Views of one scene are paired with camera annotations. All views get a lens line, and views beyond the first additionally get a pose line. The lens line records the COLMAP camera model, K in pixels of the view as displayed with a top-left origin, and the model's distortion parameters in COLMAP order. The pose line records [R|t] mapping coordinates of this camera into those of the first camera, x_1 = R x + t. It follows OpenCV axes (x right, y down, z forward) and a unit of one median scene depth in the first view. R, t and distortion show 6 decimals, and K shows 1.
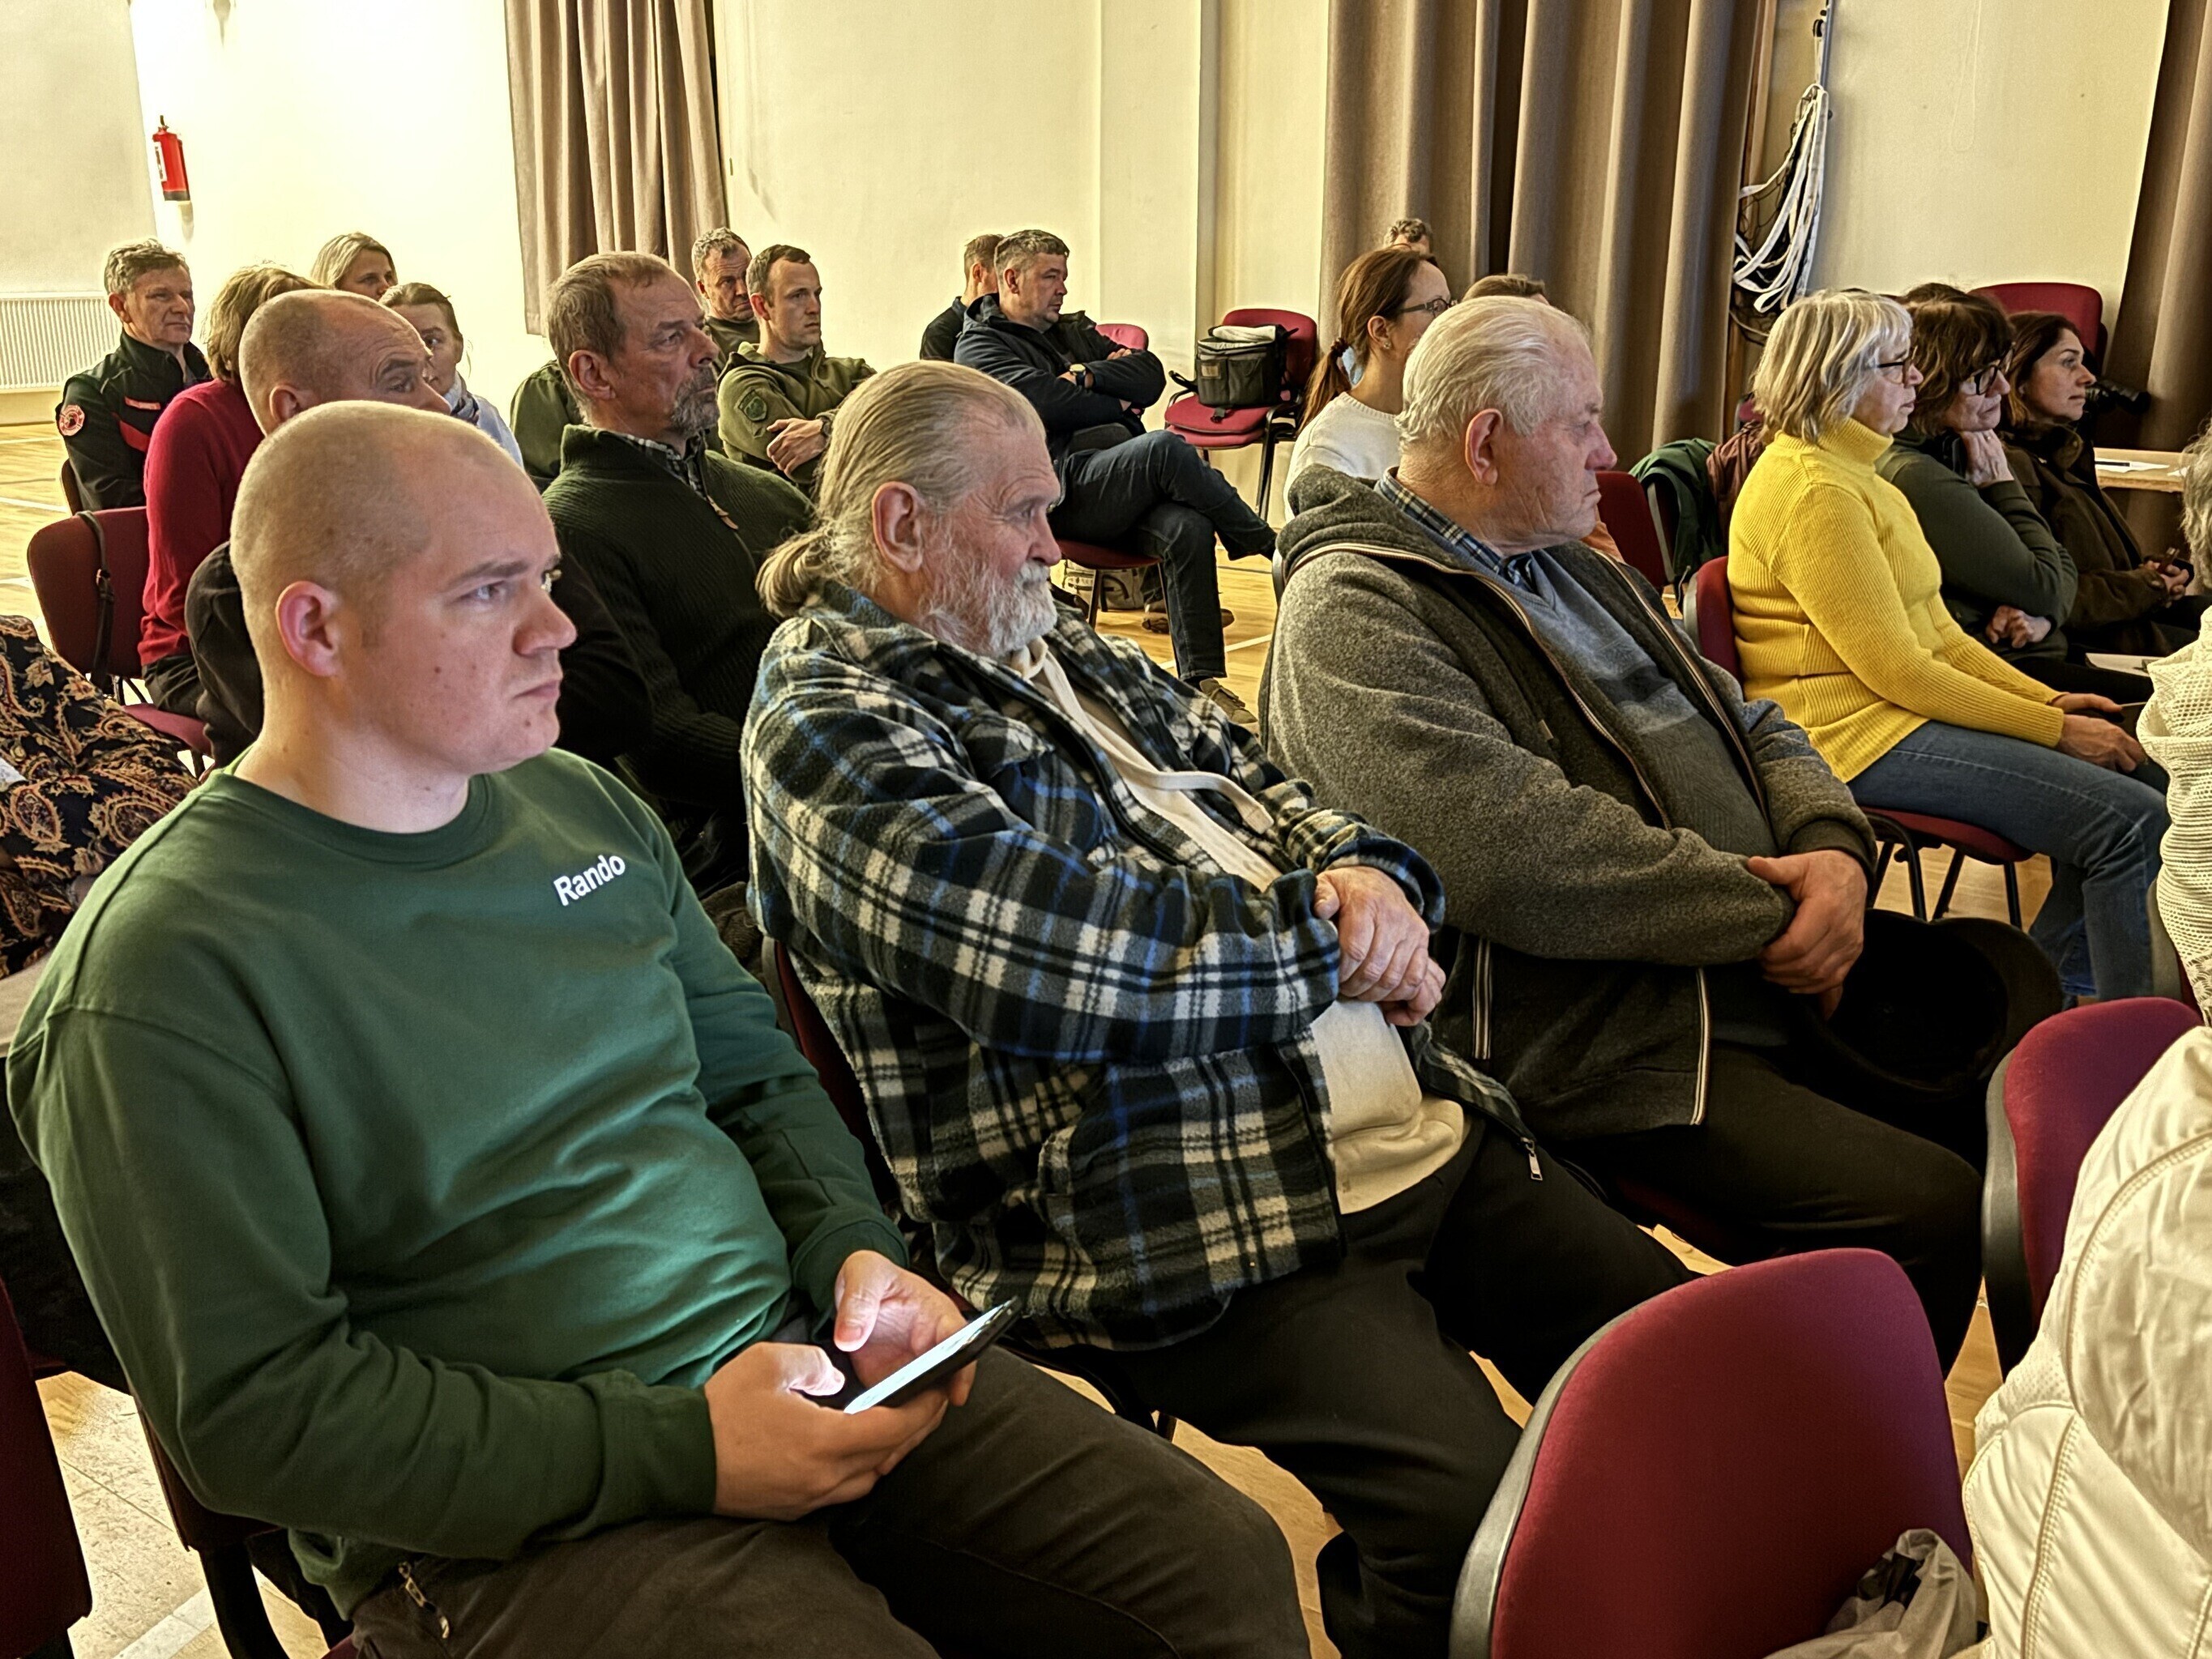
lens RADIAL K [[2217.6, 0, 1106.0], [0, 2217.6, 829.5], [0, 0, 1]] dist [0.010721, 0.011712]
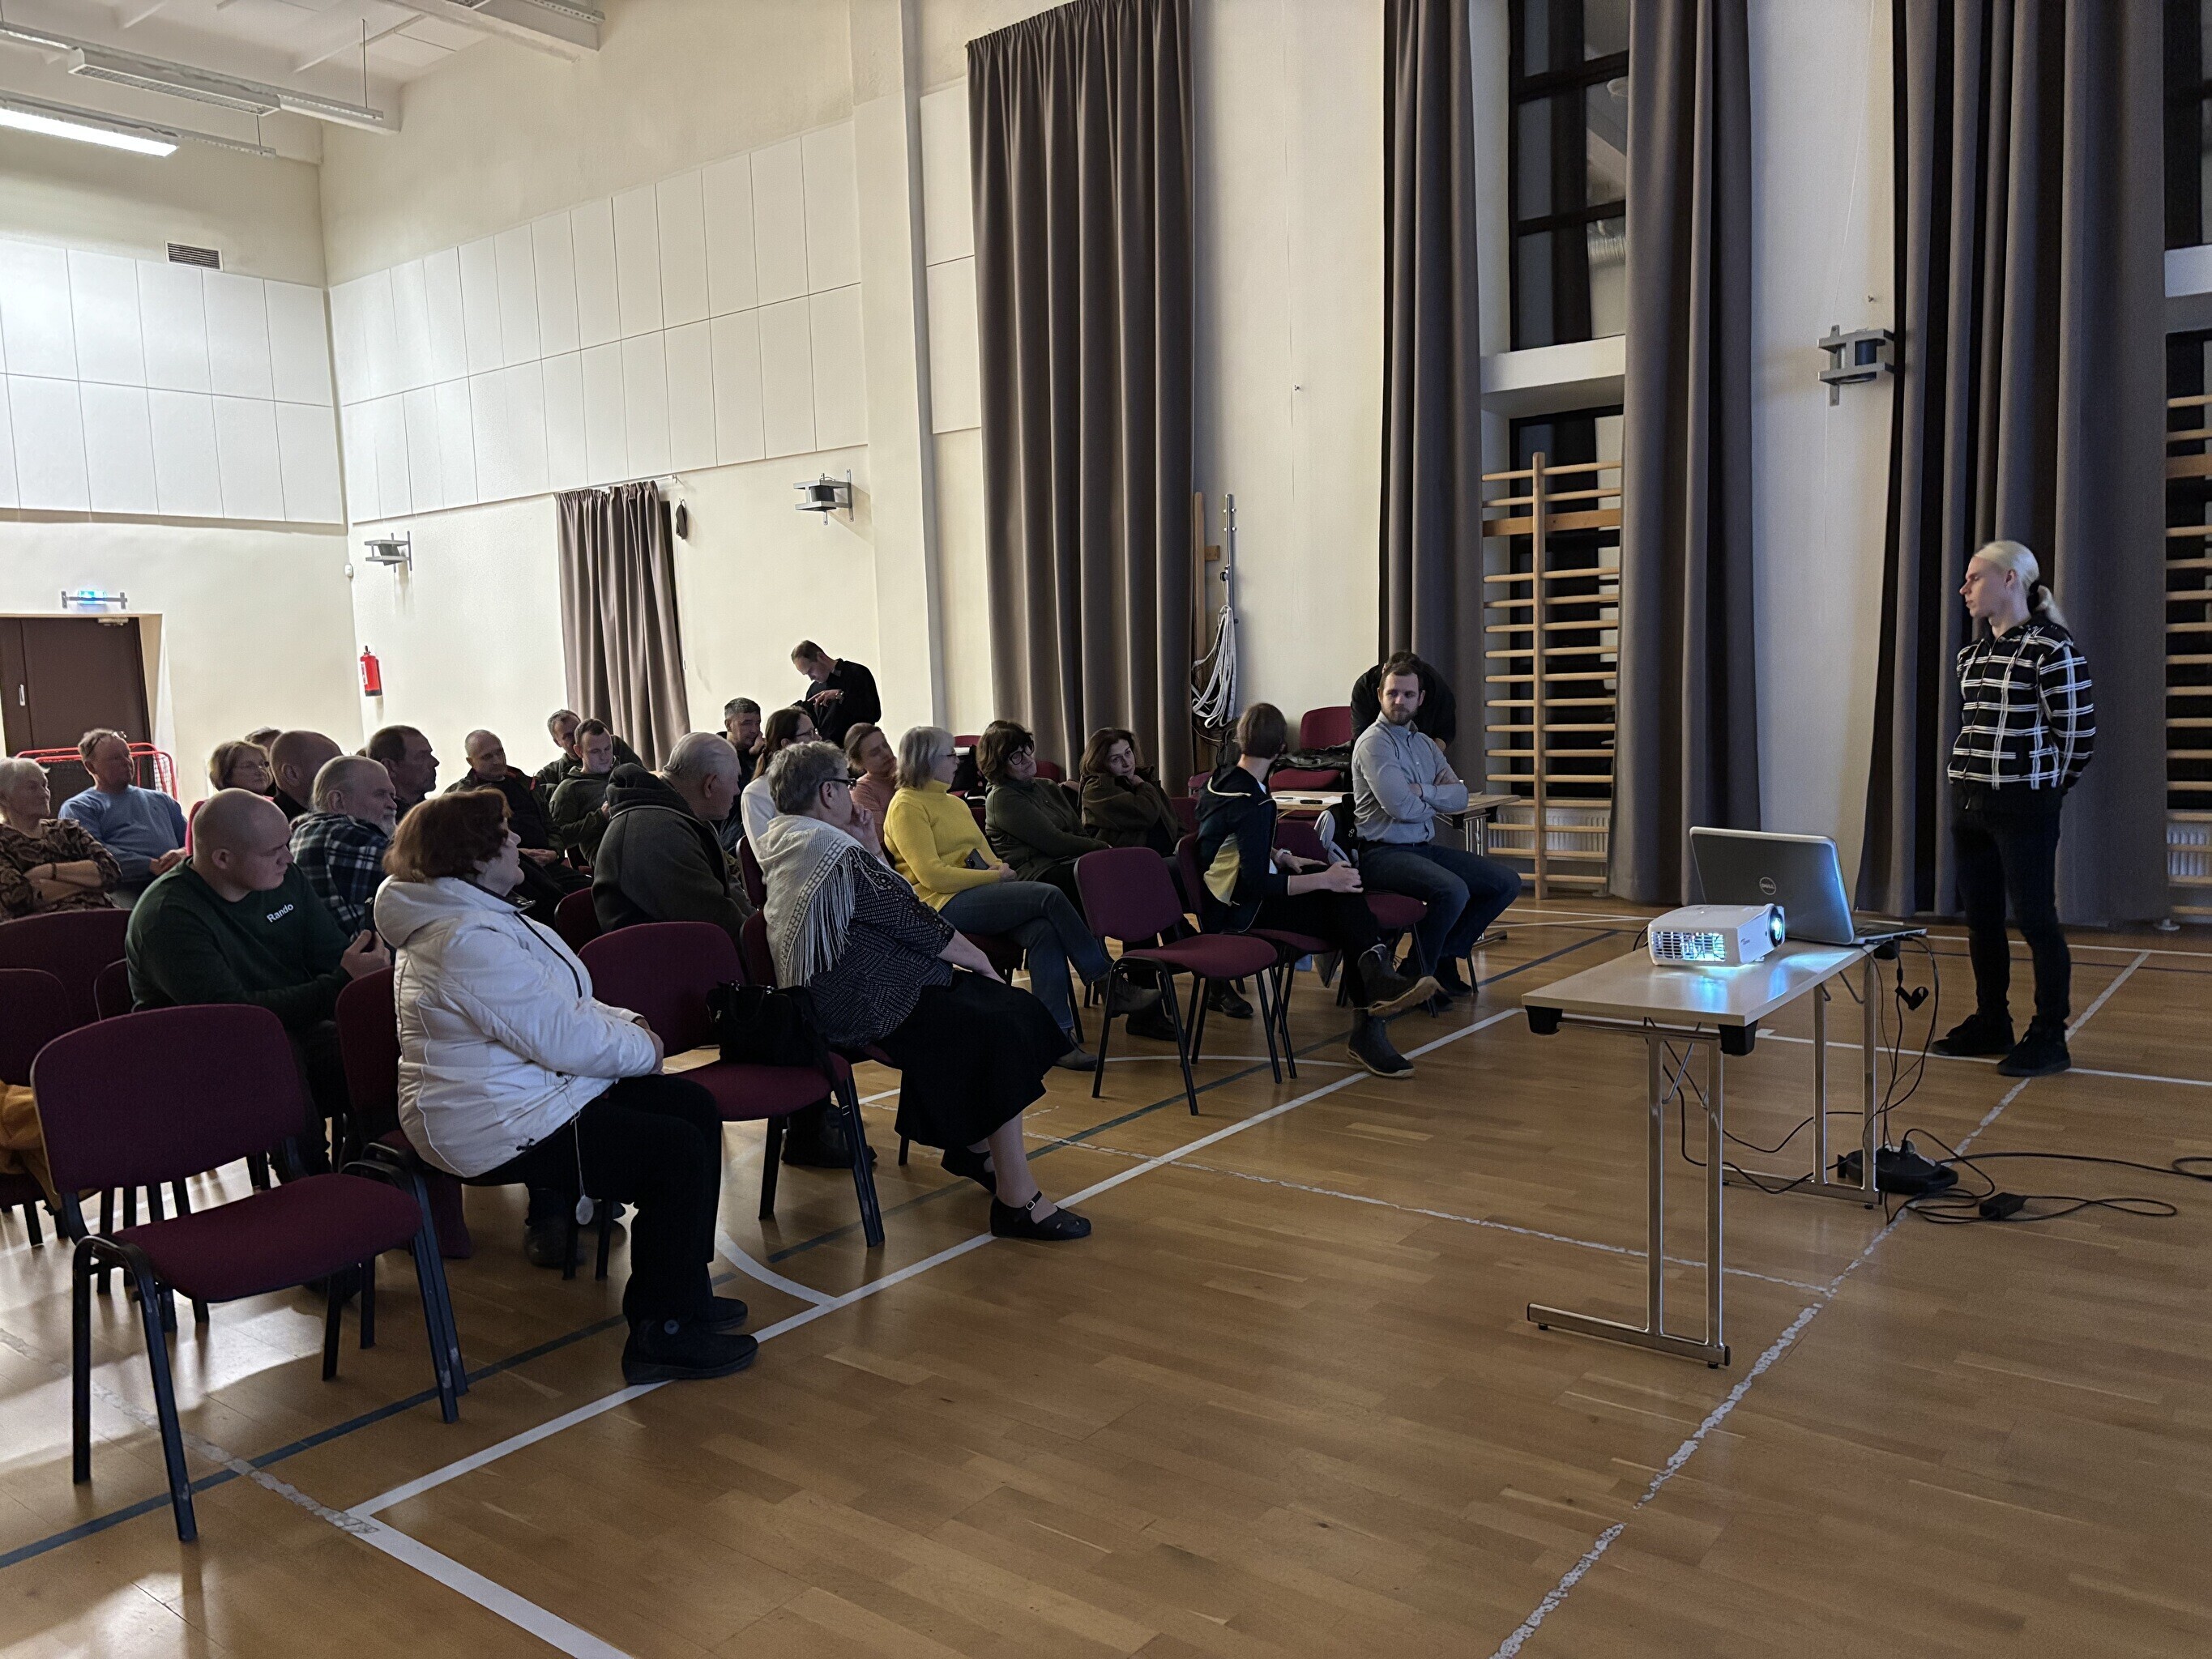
lens RADIAL K [[1702.7, 0, 1106.0], [0, 1702.7, 829.5], [0, 0, 1]] dist [0.054926, -0.058424]
pose [[0.999097, -0.037223, -0.020501, 0.238919], [0.033027, 0.983725, -0.176620, 0.088406], [0.026741, 0.175783, 0.984066, -0.342375]]
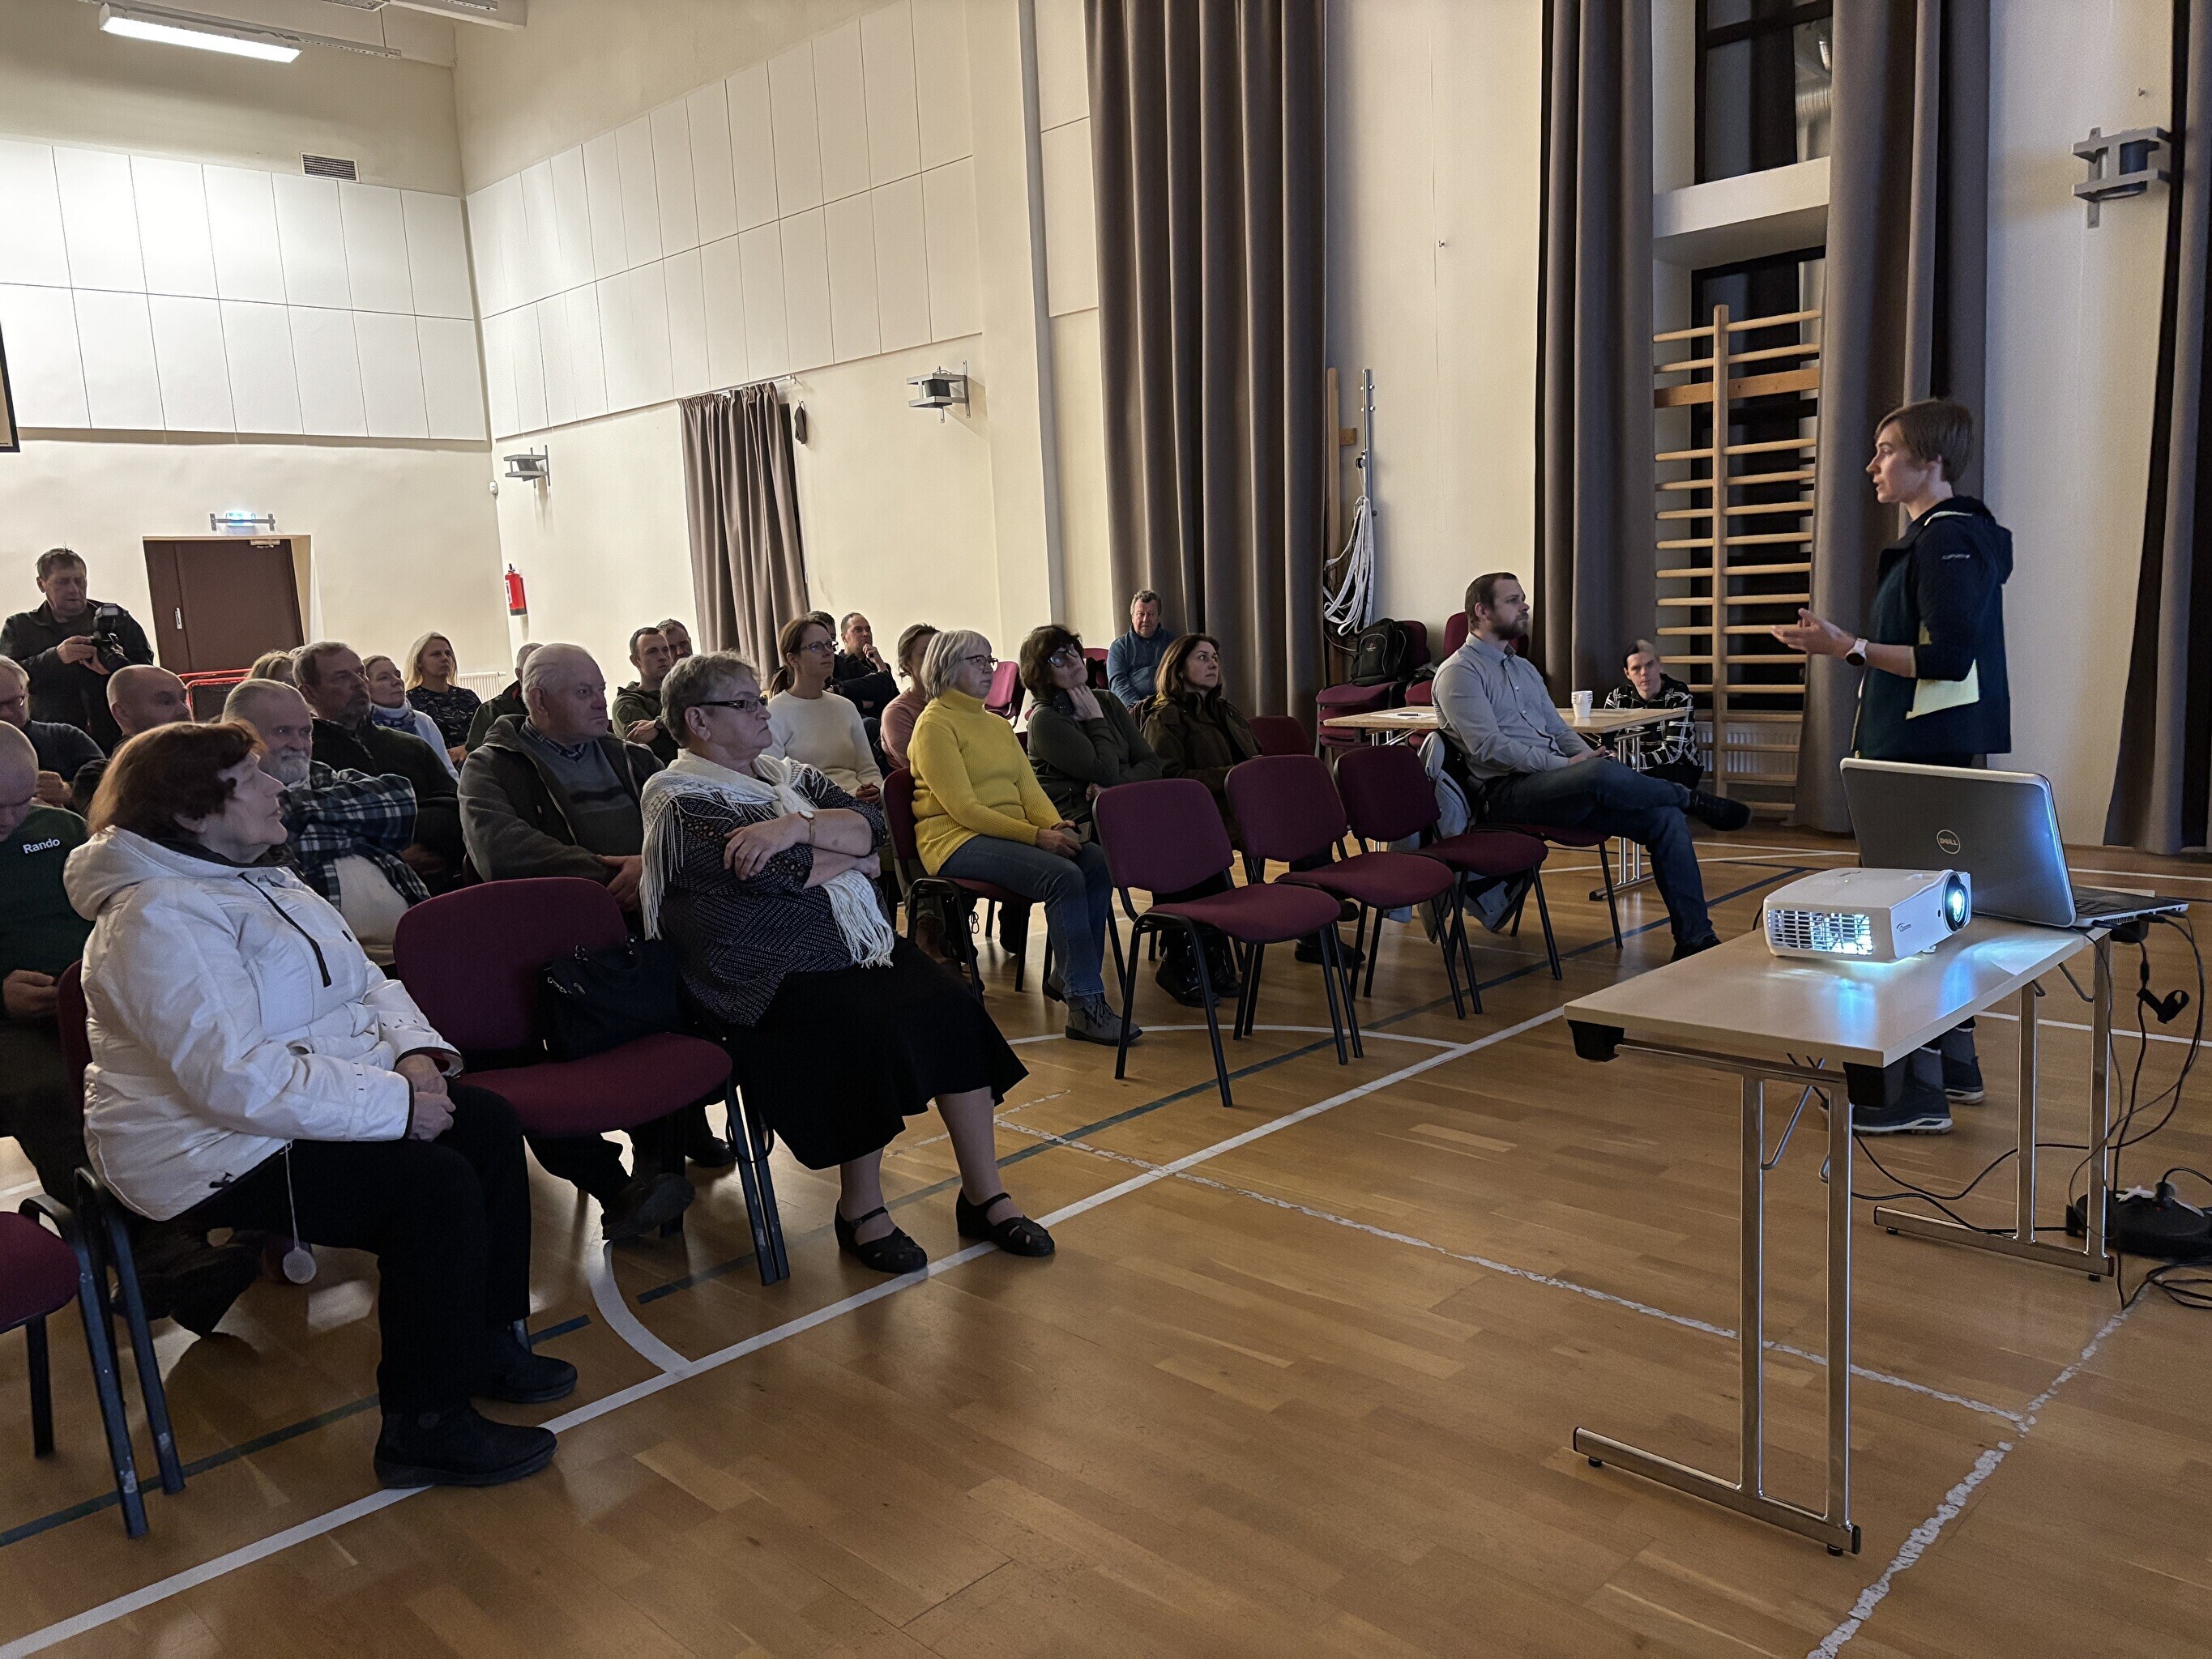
lens RADIAL K [[1702.7, 0, 1106.0], [0, 1702.7, 829.5], [0, 0, 1]] dist [0.054926, -0.058424]
pose [[0.989092, -0.035404, -0.142982, 0.299162], [0.016699, 0.991378, -0.129961, 0.063667], [0.146350, 0.126156, 0.981156, -0.216647]]
